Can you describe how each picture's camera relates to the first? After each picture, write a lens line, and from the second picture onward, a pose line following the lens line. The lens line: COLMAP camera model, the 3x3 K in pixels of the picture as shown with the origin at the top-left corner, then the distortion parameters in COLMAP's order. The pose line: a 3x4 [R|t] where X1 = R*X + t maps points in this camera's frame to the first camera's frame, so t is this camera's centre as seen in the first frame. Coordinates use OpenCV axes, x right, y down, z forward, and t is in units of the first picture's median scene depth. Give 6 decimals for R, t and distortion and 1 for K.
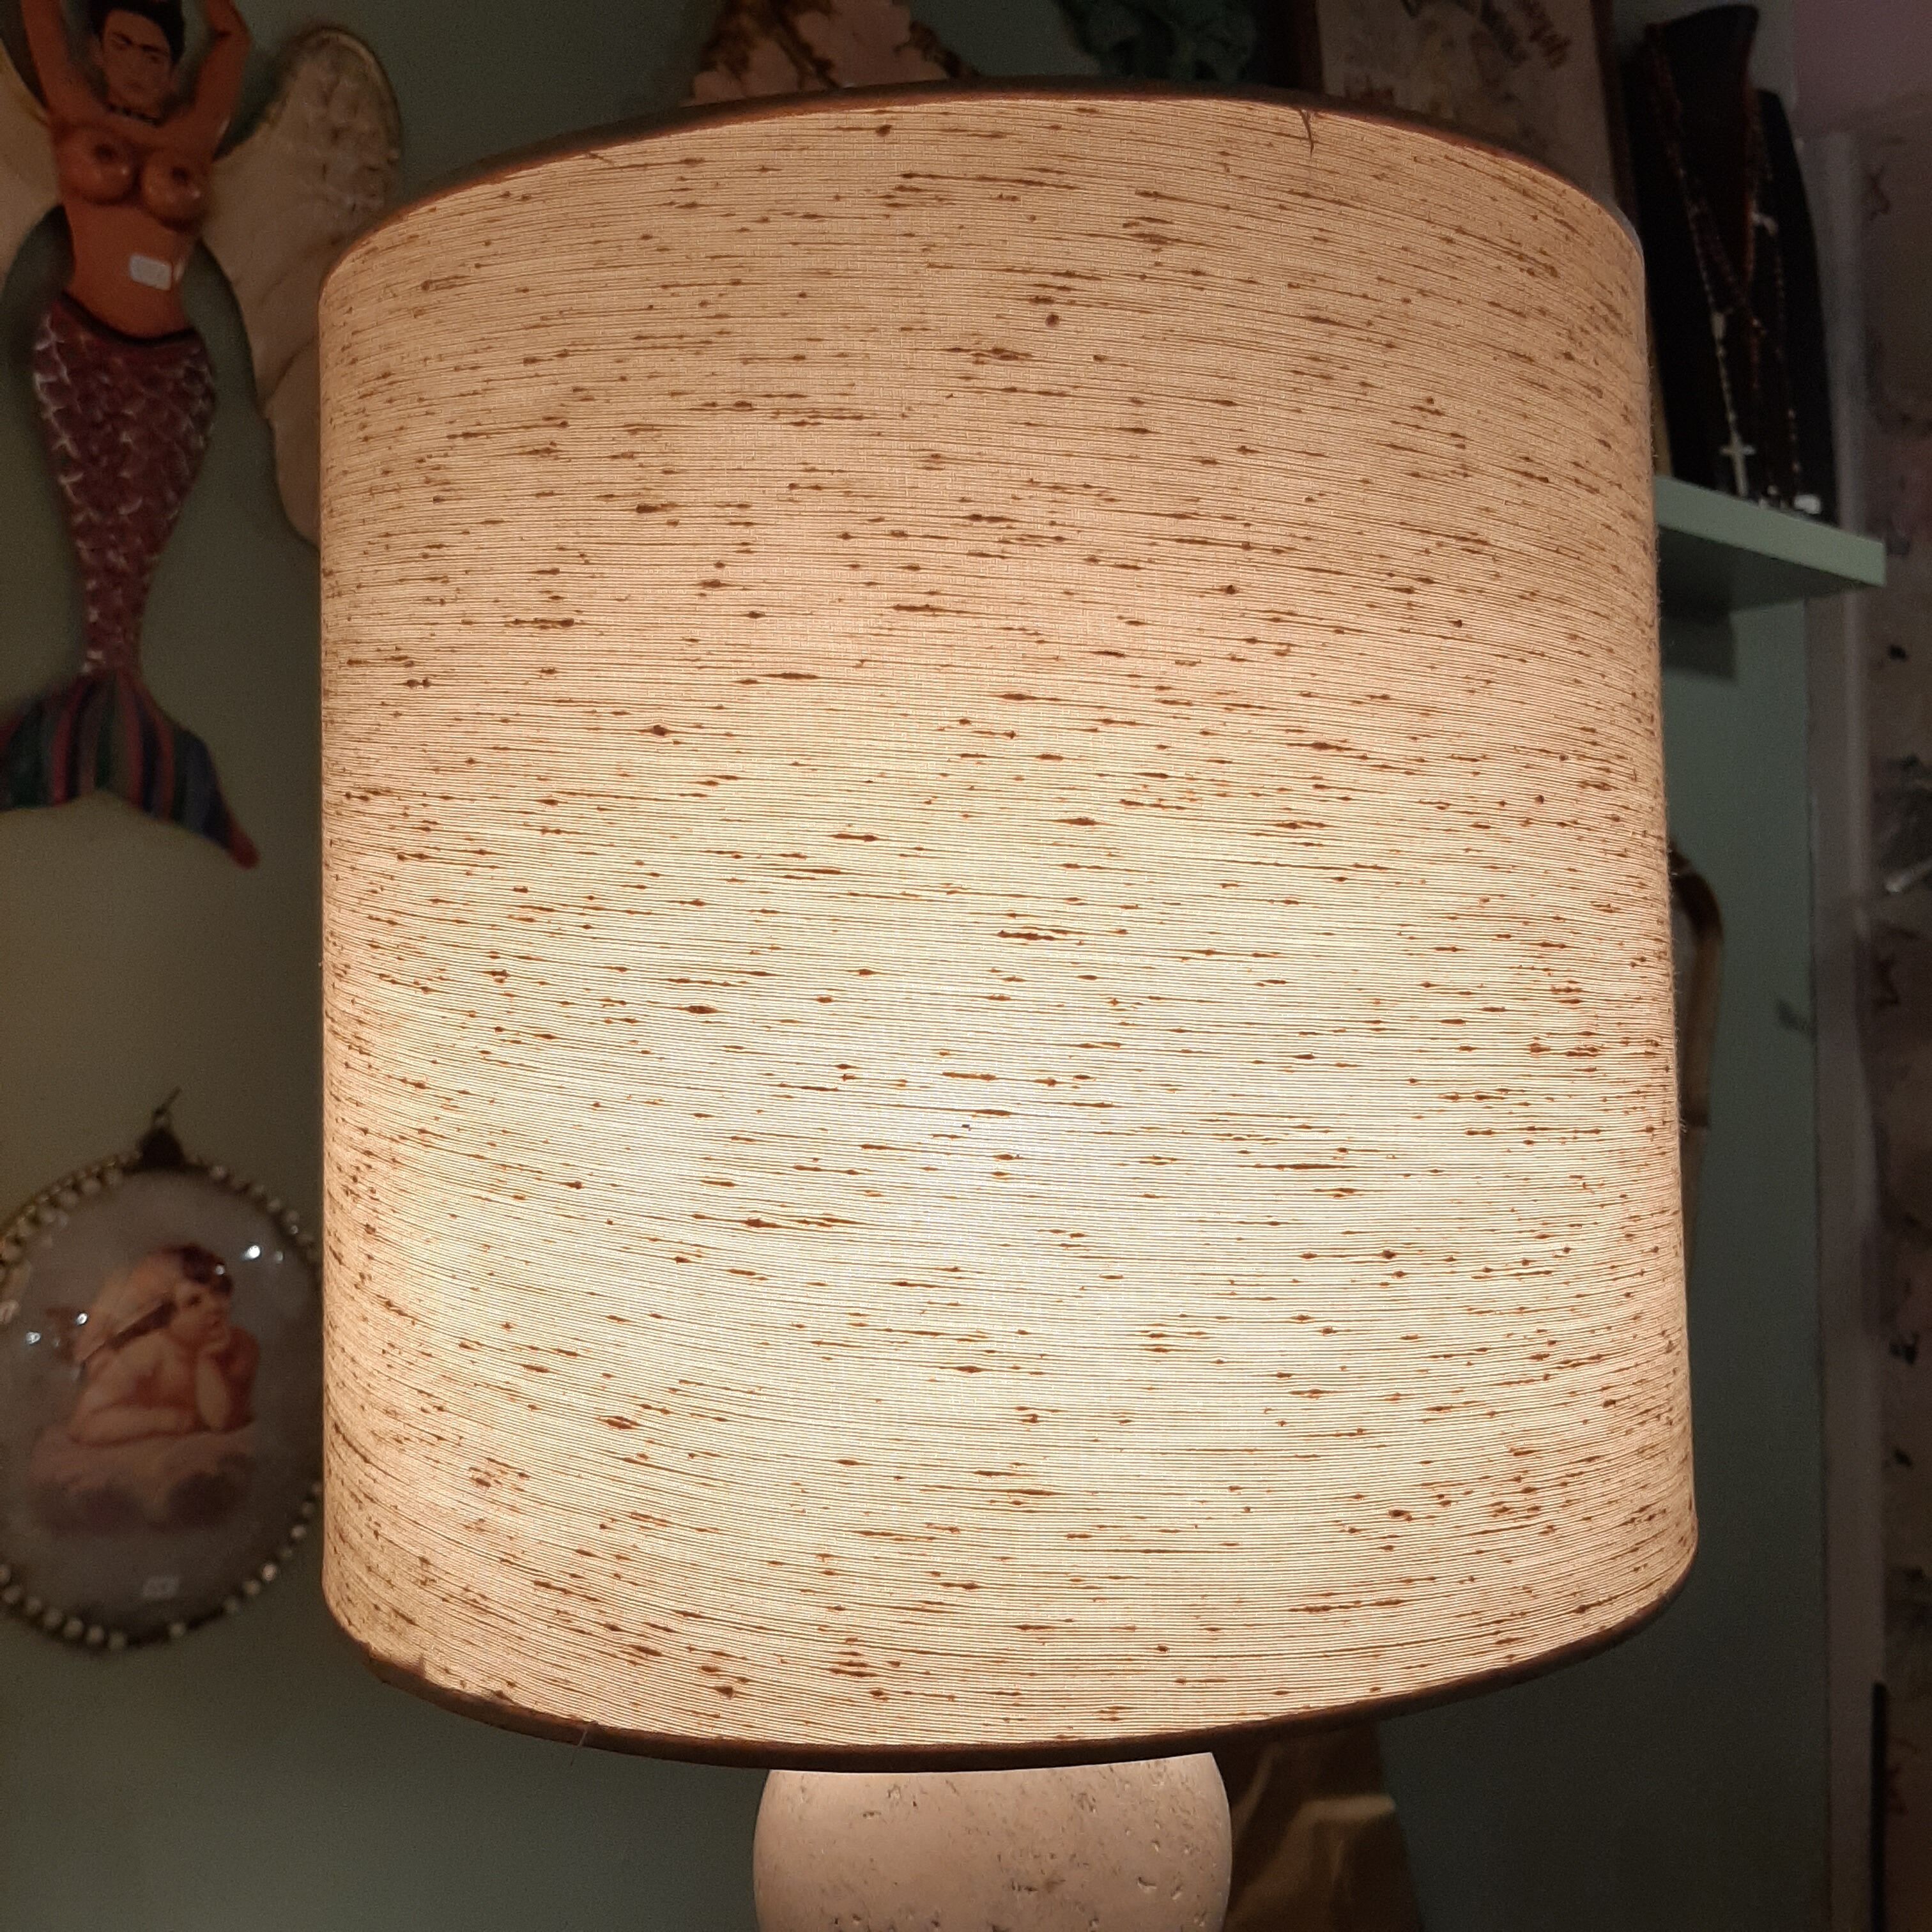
lens RADIAL K [[2018.4, 0, 988.2], [0, 2018.4, 1001.8], [0, 0, 1]] dist [0.074290, -0.181787]
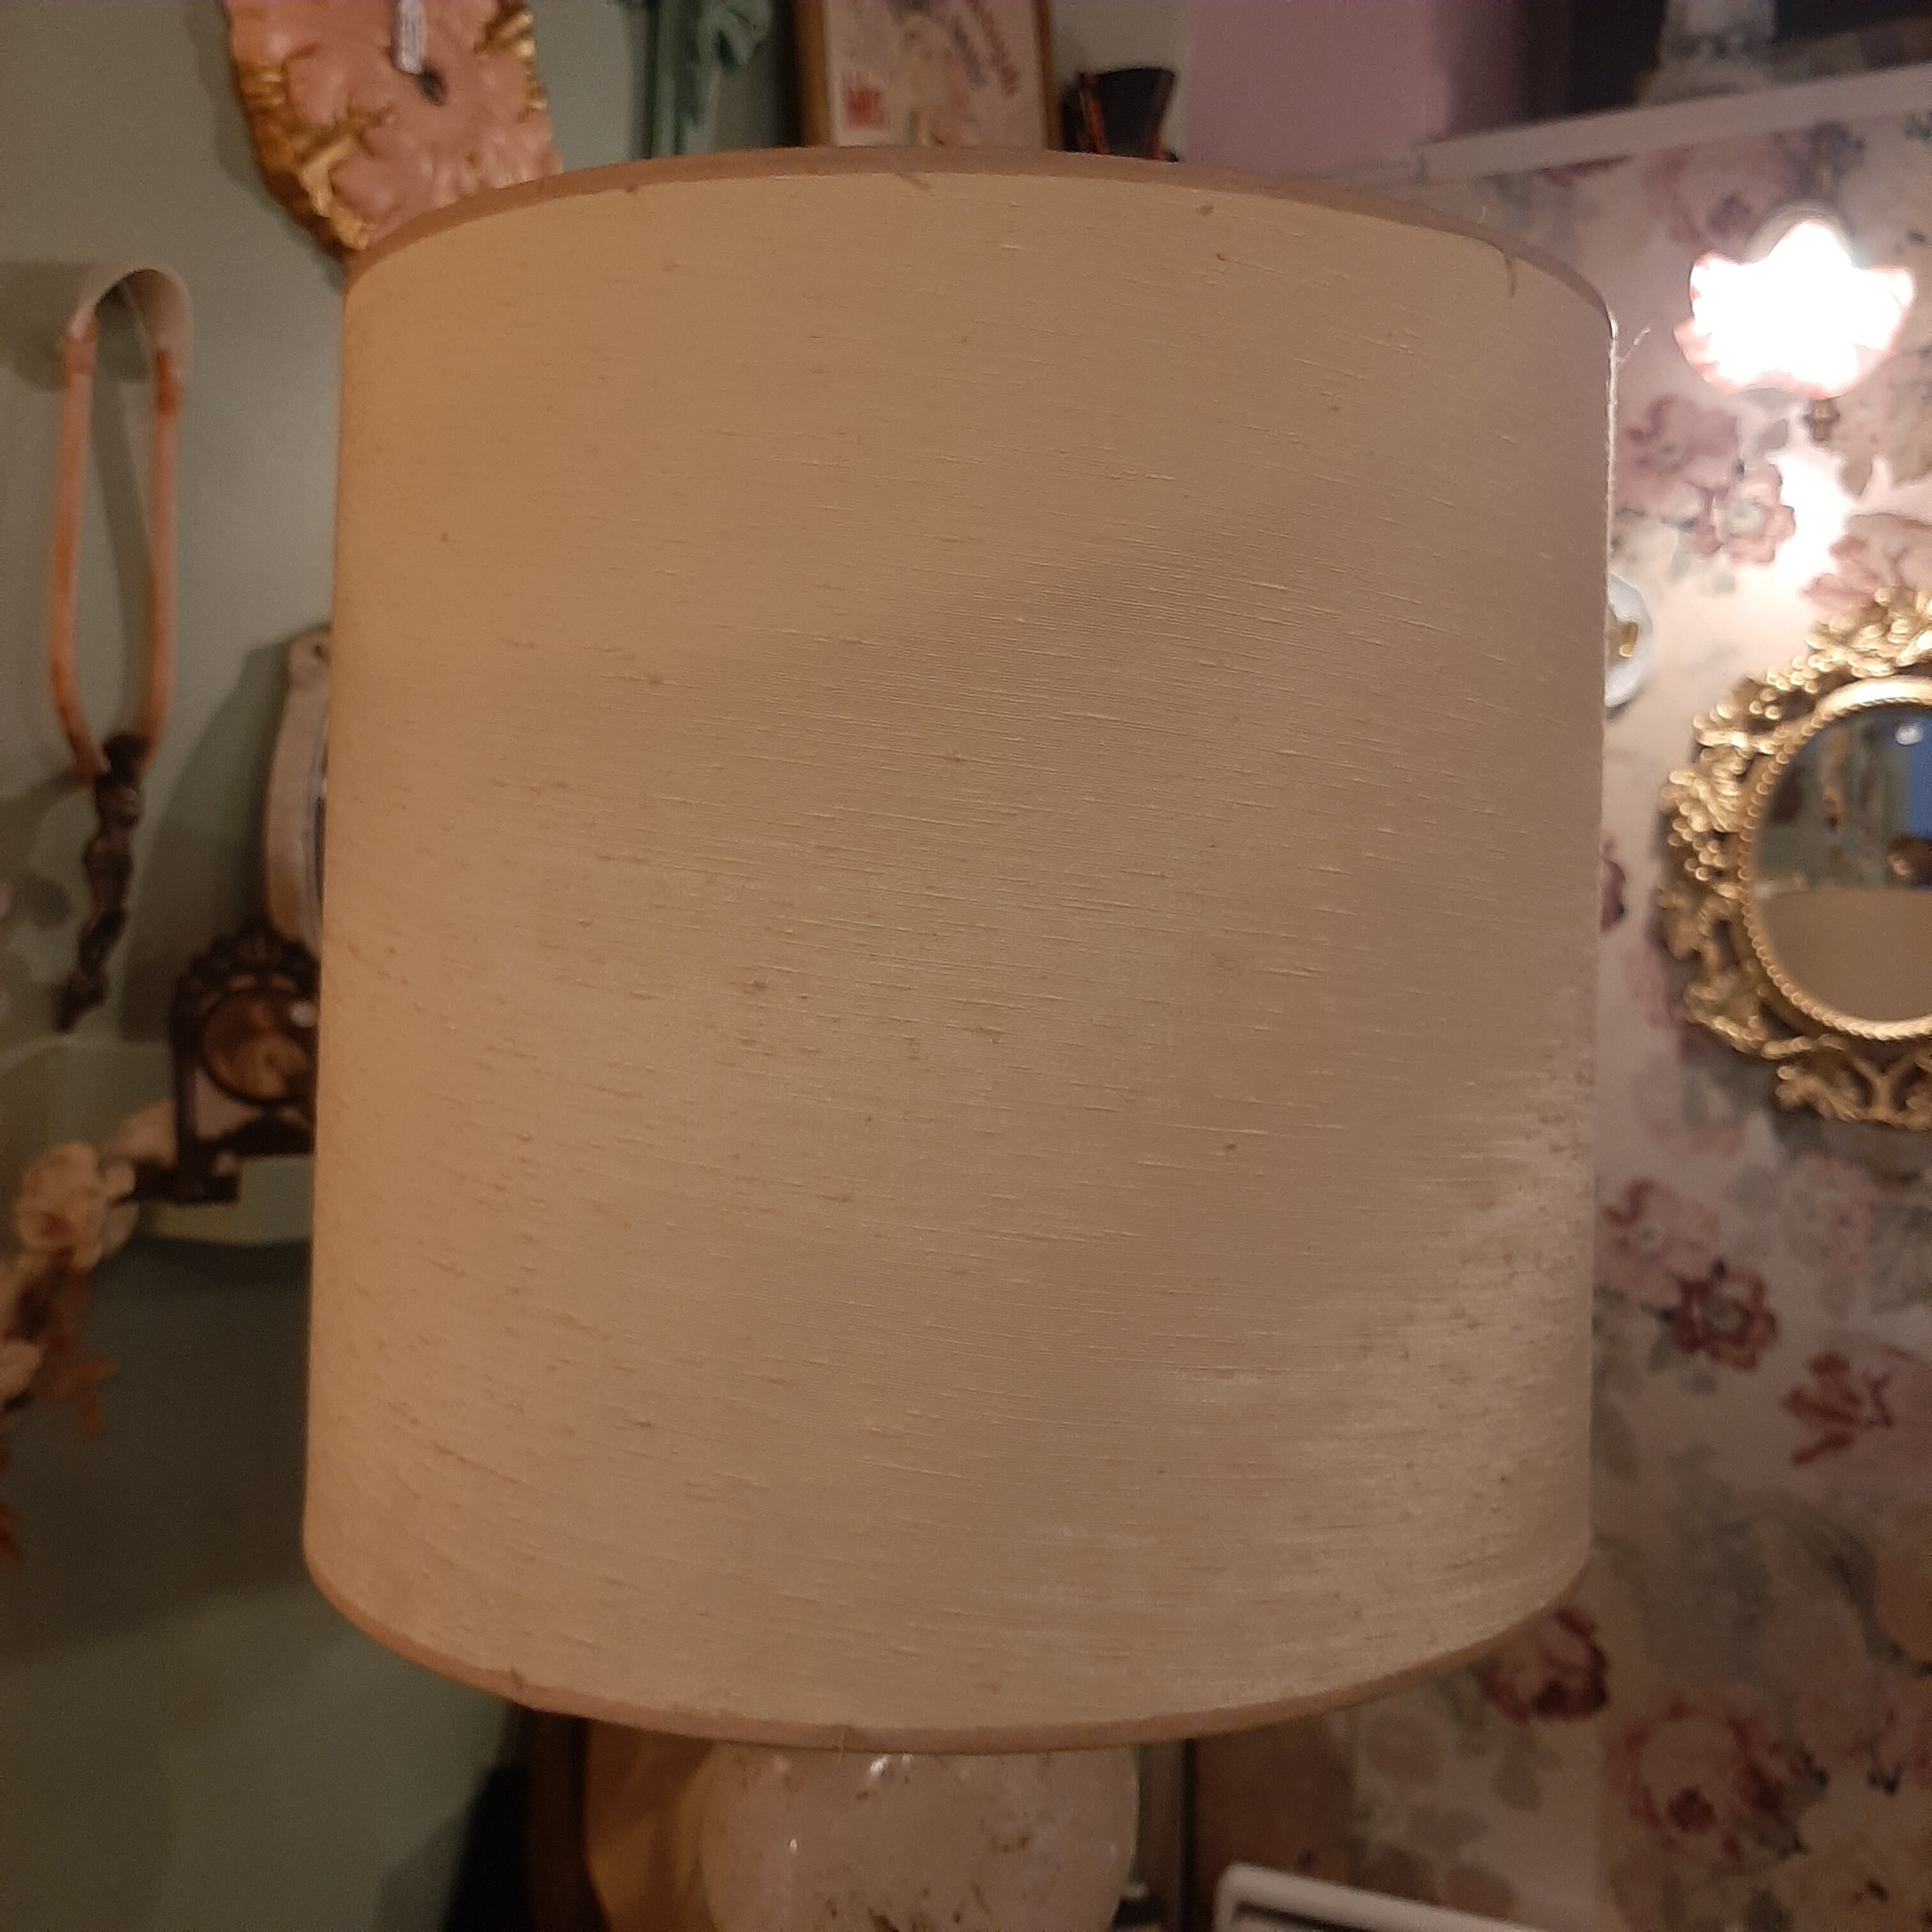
lens RADIAL K [[2018.4, 0, 988.2], [0, 2018.4, 1001.8], [0, 0, 1]] dist [0.074290, -0.181787]
pose [[0.922882, 0.034527, 0.383531, -0.507052], [-0.043384, 0.998954, 0.014463, -0.024577], [-0.382630, -0.029987, 0.923415, 0.045569]]
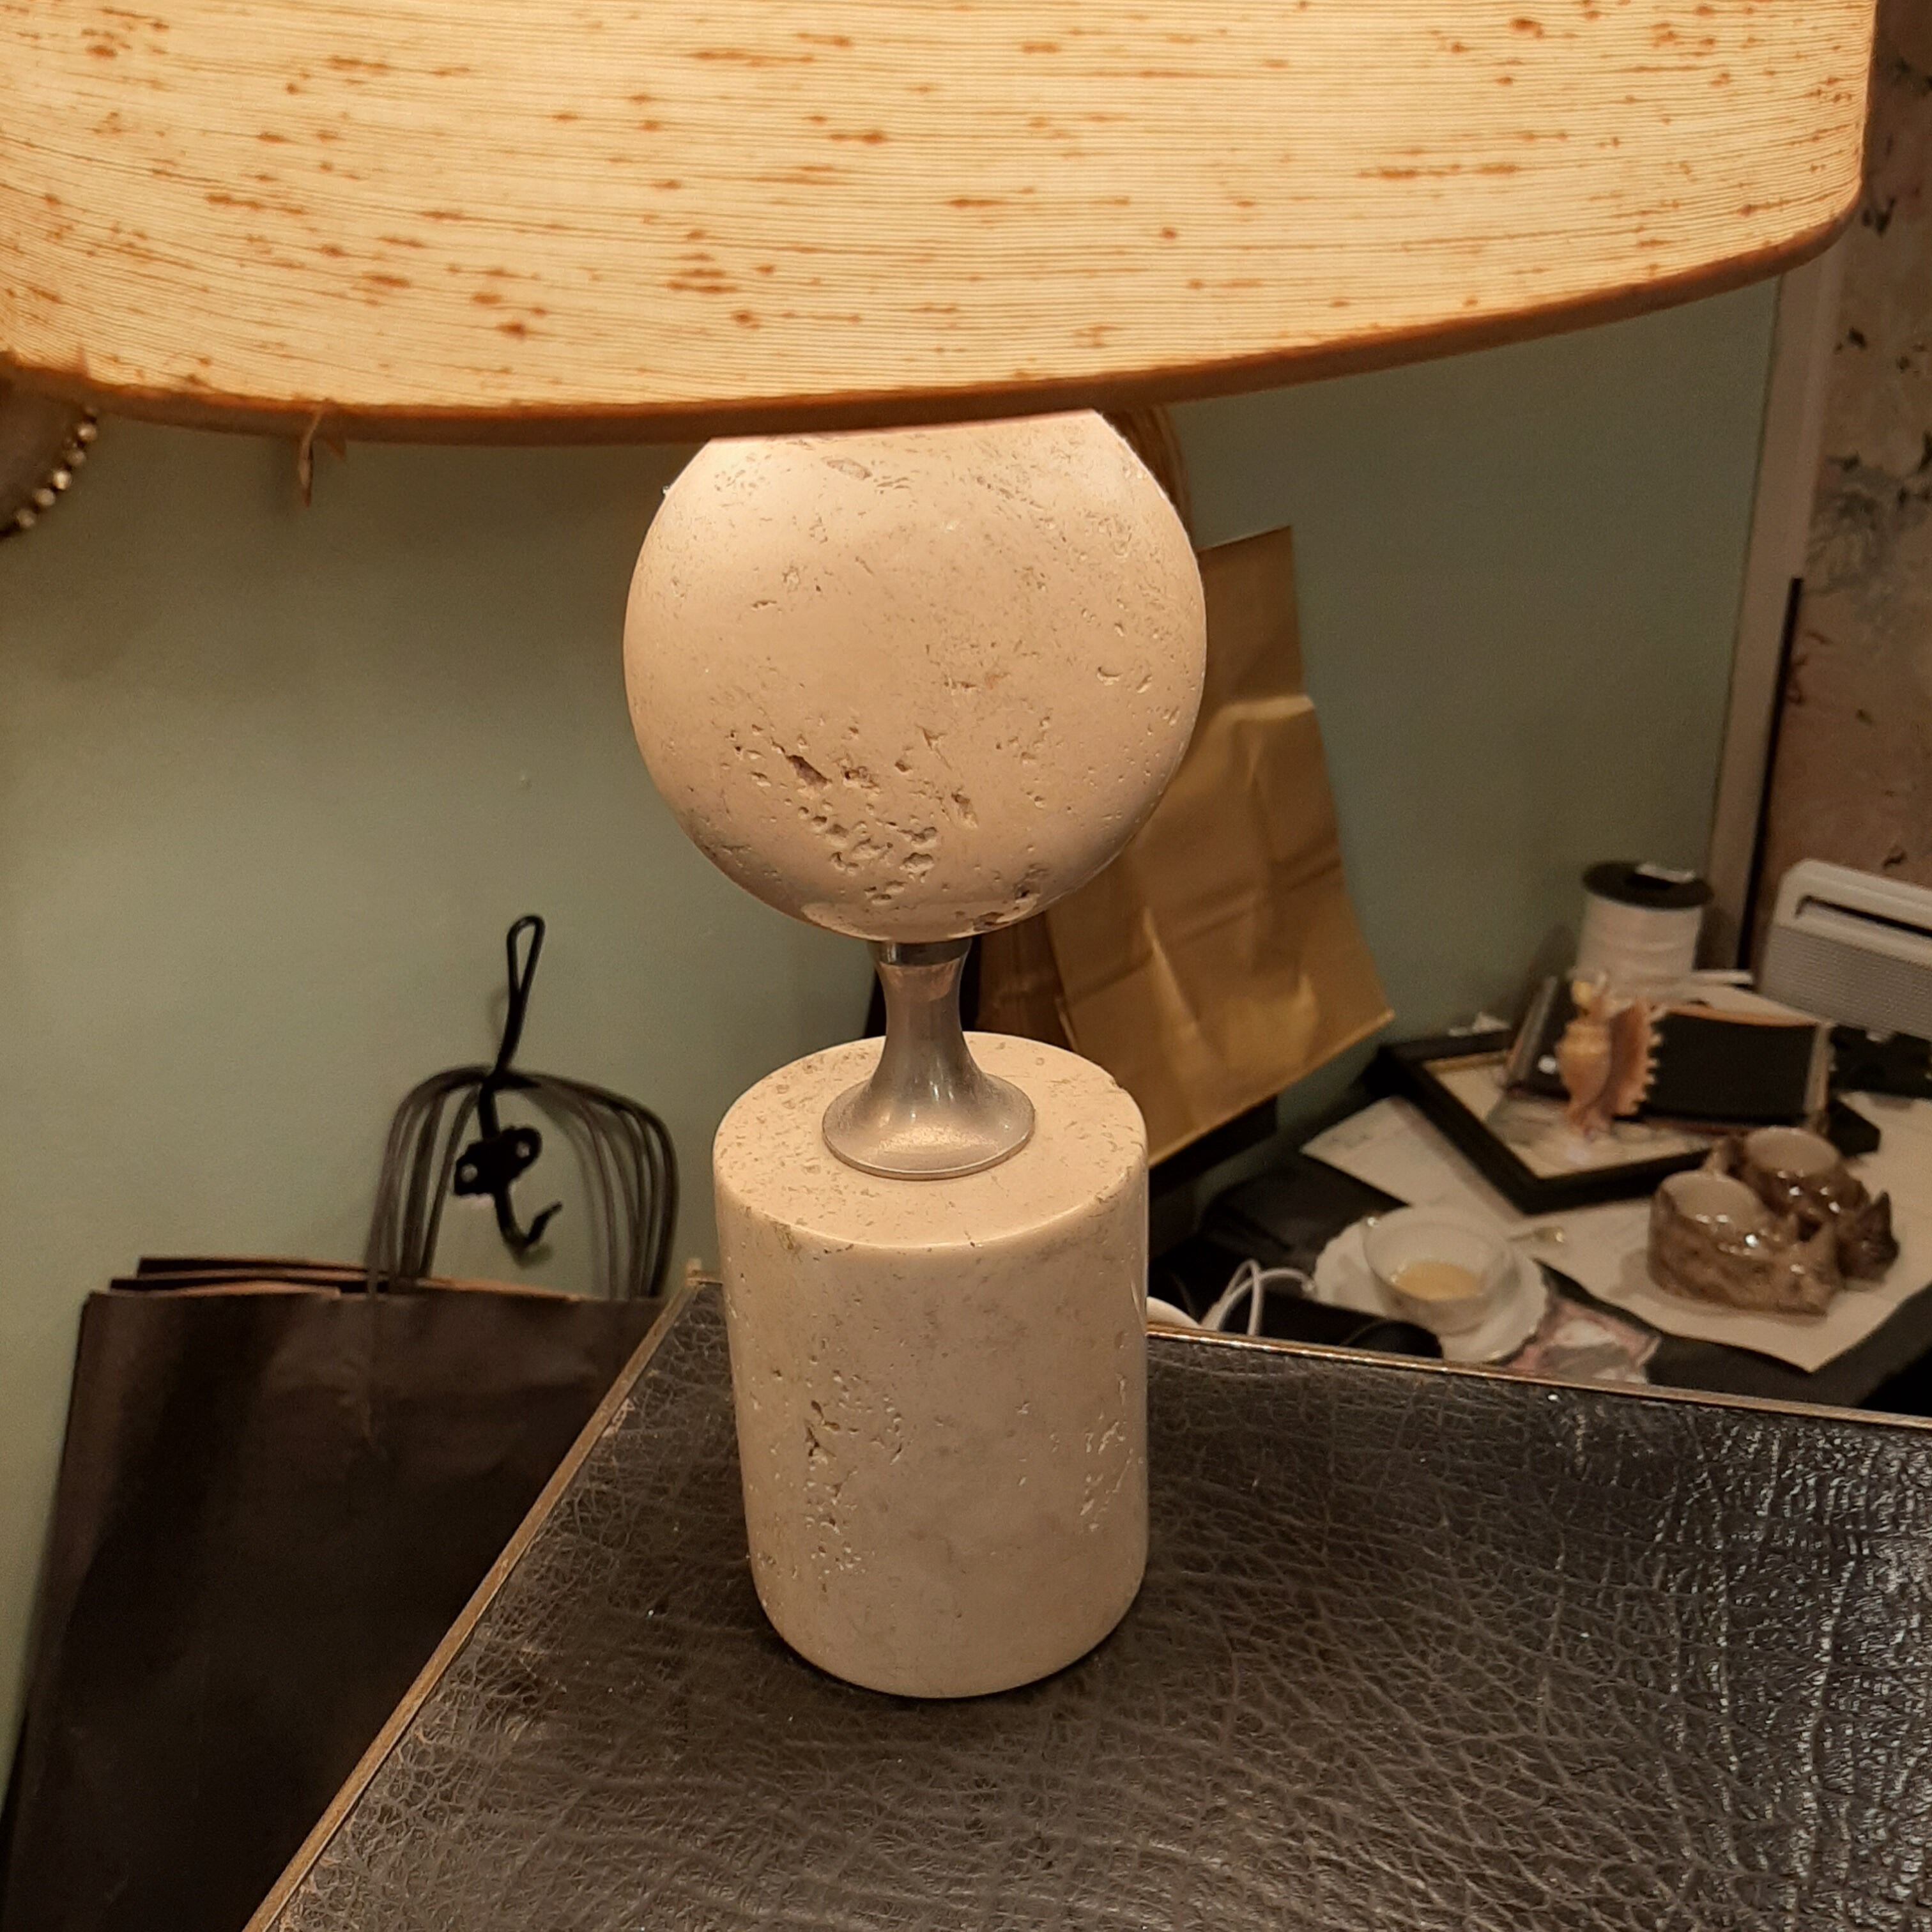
lens RADIAL K [[2018.4, 0, 988.2], [0, 2018.4, 1001.8], [0, 0, 1]] dist [0.074290, -0.181787]
pose [[0.997659, -0.055804, 0.039532, -0.012236], [0.030859, 0.883200, 0.467980, 0.209341], [-0.061029, -0.465664, 0.882855, 0.277562]]
